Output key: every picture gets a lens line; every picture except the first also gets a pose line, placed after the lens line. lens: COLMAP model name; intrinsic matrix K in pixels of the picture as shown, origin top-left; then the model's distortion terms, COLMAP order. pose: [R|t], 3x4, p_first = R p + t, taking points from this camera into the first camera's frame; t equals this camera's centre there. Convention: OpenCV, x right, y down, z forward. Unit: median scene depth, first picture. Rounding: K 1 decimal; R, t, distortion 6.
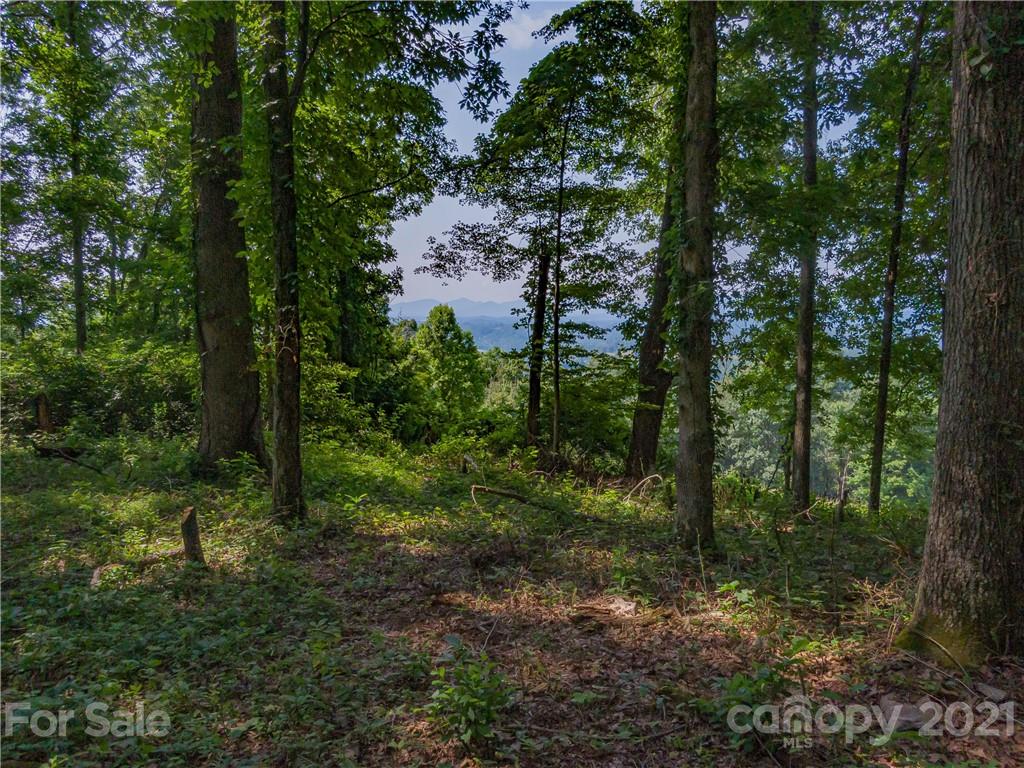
lens RADIAL K [[725.2, 0, 515.5], [0, 725.2, 385.3], [0, 0, 1]] dist [0.039273, -0.070771]
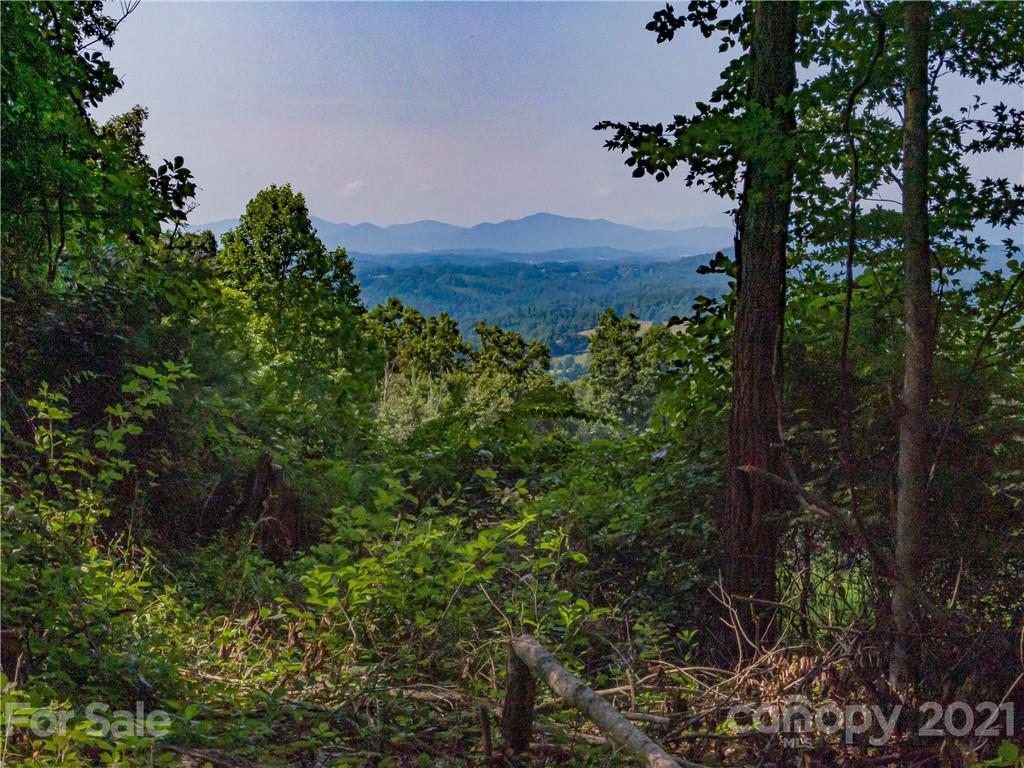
lens RADIAL K [[1441.6, 0, 512.0], [0, 1441.6, 384.0], [0, 0, 1]] dist [0.021795, -0.054321]
pose [[0.997783, -0.005020, 0.066362, -0.021411], [0.005367, 0.999973, -0.005056, 0.009088], [-0.066335, 0.005401, 0.997783, 0.154419]]
